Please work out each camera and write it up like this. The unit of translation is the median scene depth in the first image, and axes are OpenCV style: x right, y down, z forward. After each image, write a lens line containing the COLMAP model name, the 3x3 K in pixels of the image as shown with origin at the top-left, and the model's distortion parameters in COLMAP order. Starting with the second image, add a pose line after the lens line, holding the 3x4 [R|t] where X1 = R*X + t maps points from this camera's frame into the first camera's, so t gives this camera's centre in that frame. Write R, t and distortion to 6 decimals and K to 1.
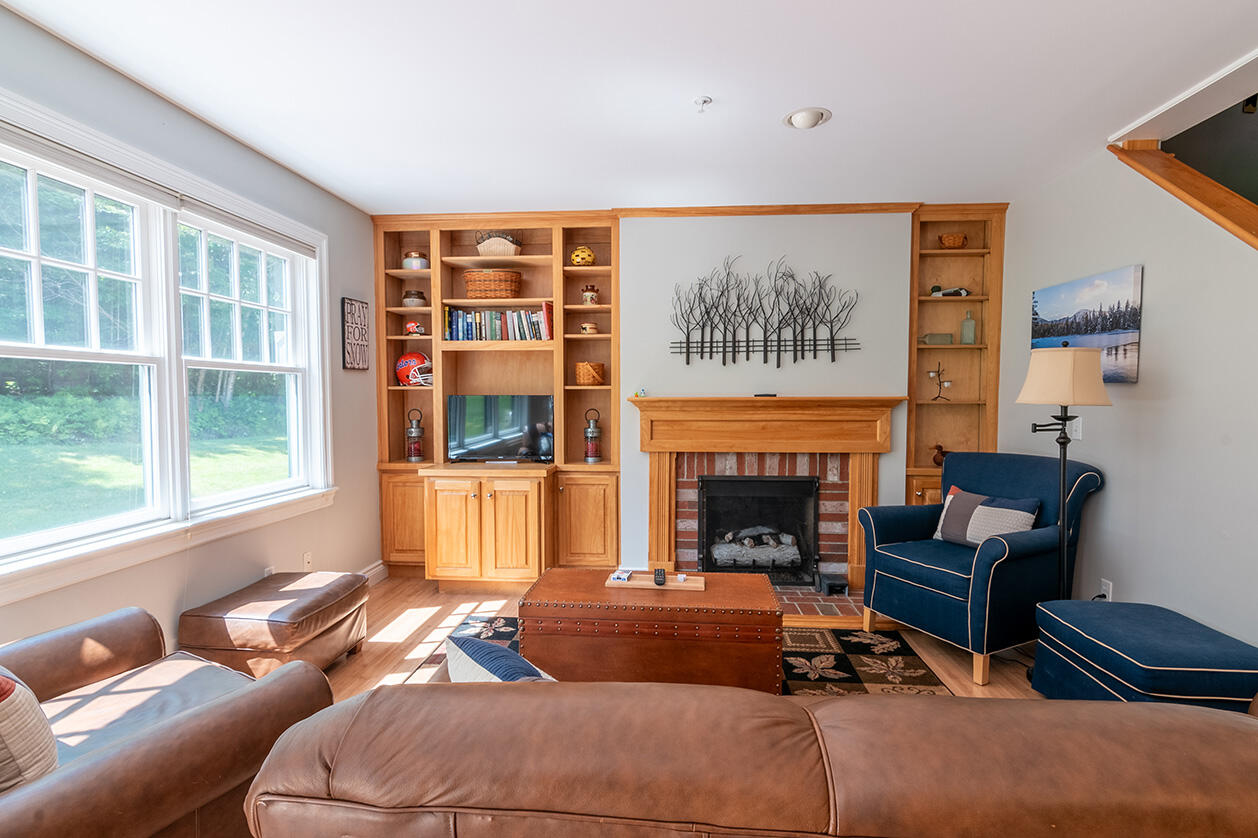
lens RADIAL K [[606.6, 0, 629.0], [0, 606.6, 419.0], [0, 0, 1]] dist [-0.000396, -0.000060]
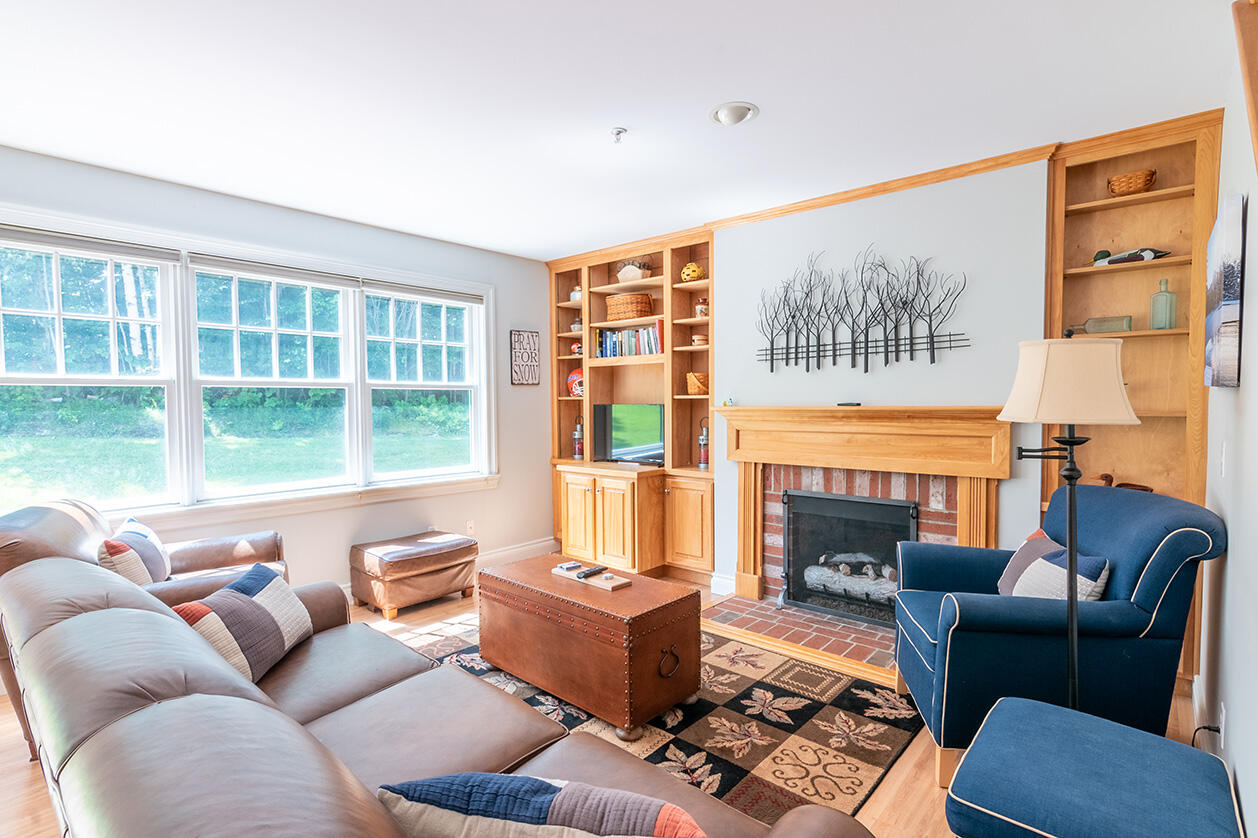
lens RADIAL K [[601.9, 0, 629.0], [0, 601.9, 419.0], [0, 0, 1]] dist [-0.000371, -0.000381]
pose [[0.805068, 0.013156, -0.593037, 0.480342], [-0.016362, 0.999866, -0.000030, -0.012318], [0.592957, 0.009727, 0.805175, 0.101924]]
